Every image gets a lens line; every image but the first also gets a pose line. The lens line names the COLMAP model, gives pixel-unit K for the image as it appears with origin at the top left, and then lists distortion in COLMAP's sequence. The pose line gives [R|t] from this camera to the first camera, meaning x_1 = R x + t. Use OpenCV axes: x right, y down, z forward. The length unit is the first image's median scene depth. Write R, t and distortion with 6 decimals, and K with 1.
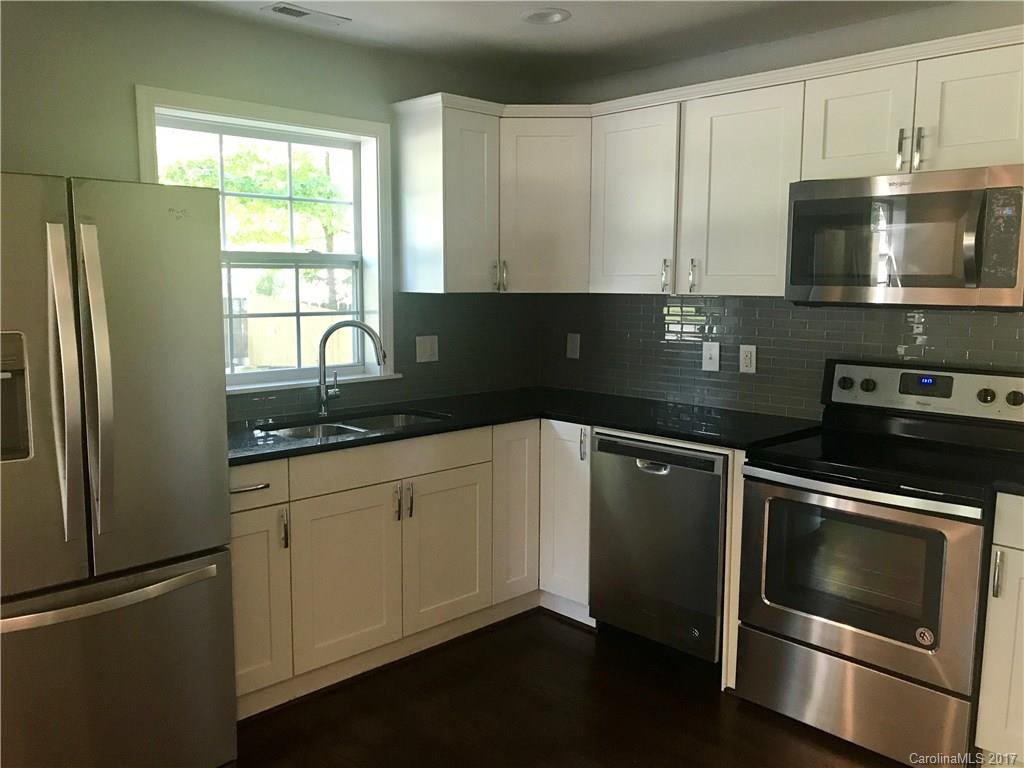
lens RADIAL K [[846.1, 0, 525.1], [0, 846.1, 385.0], [0, 0, 1]] dist [0.048191, -0.006846]
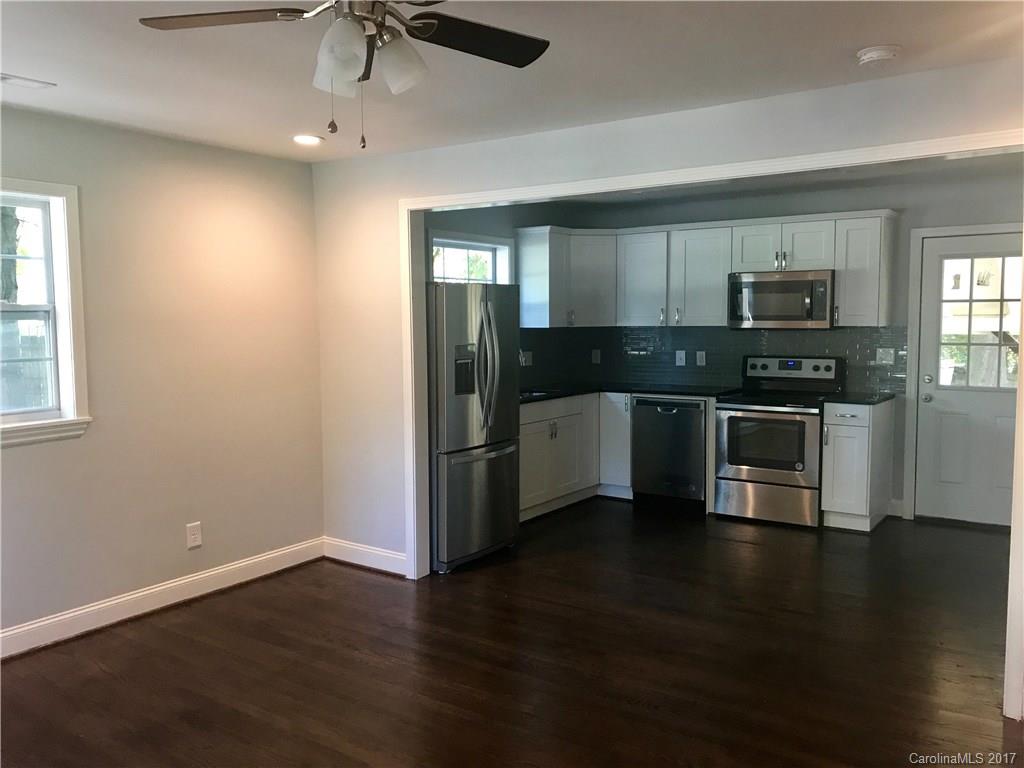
lens RADIAL K [[842.2, 0, 512.0], [0, 842.2, 384.0], [0, 0, 1]] dist [0.069145, -0.092374]
pose [[0.983675, -0.029270, 0.177557, -0.551901], [0.037053, 0.998485, -0.040681, 0.098254], [-0.176097, 0.046596, 0.983269, -0.897559]]
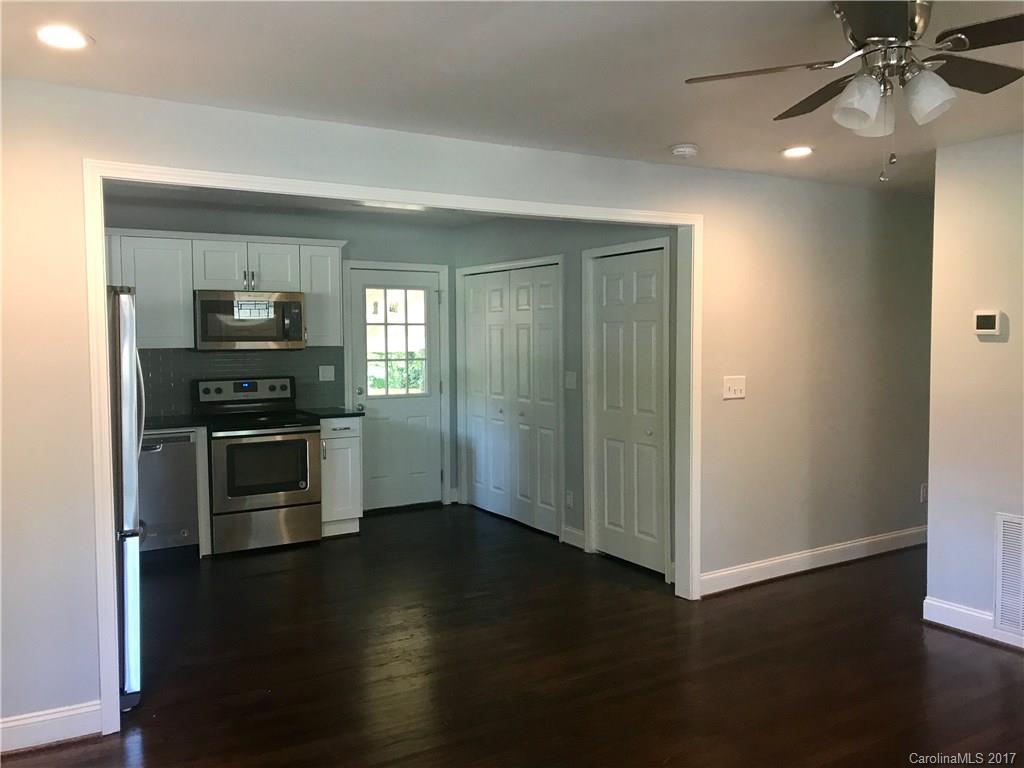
lens RADIAL K [[842.2, 0, 512.0], [0, 842.2, 384.0], [0, 0, 1]] dist [0.069145, -0.092374]
pose [[0.232150, -0.070826, 0.970098, -1.278656], [0.128146, 0.990879, 0.041677, -0.009050], [-0.964202, 0.114639, 0.239108, -0.132615]]
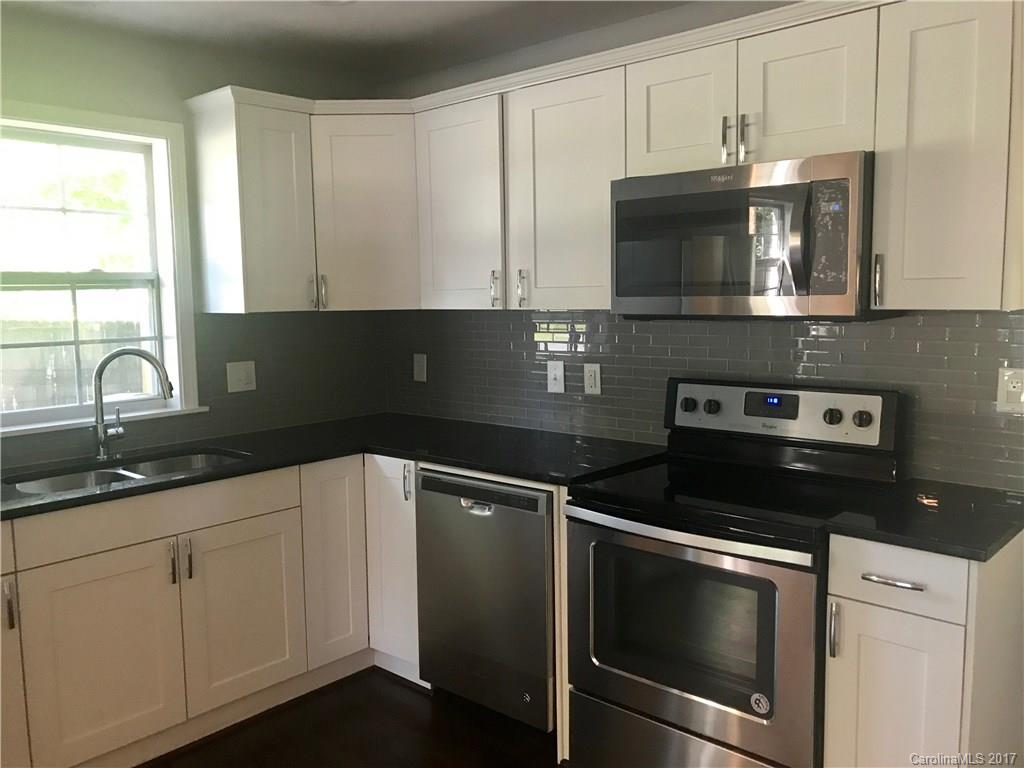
lens RADIAL K [[842.2, 0, 512.0], [0, 842.2, 384.0], [0, 0, 1]] dist [0.069145, -0.092374]
pose [[0.998254, -0.029823, 0.050991, 0.139598], [0.030701, 0.999392, -0.016514, -0.014070], [-0.050468, 0.018050, 0.998563, 0.120408]]
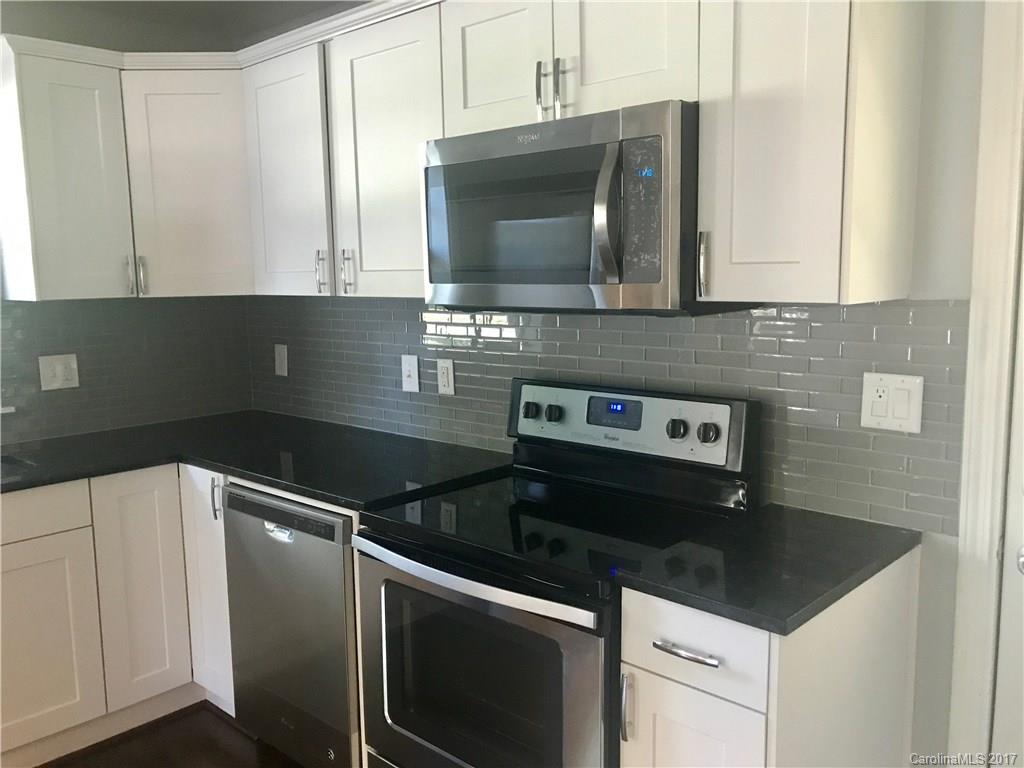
lens RADIAL K [[842.2, 0, 512.0], [0, 842.2, 384.0], [0, 0, 1]] dist [0.069145, -0.092374]
pose [[0.998923, -0.030346, 0.035097, 0.317239], [0.030101, 0.999519, 0.007506, -0.029936], [-0.035308, -0.006442, 0.999356, 0.240732]]
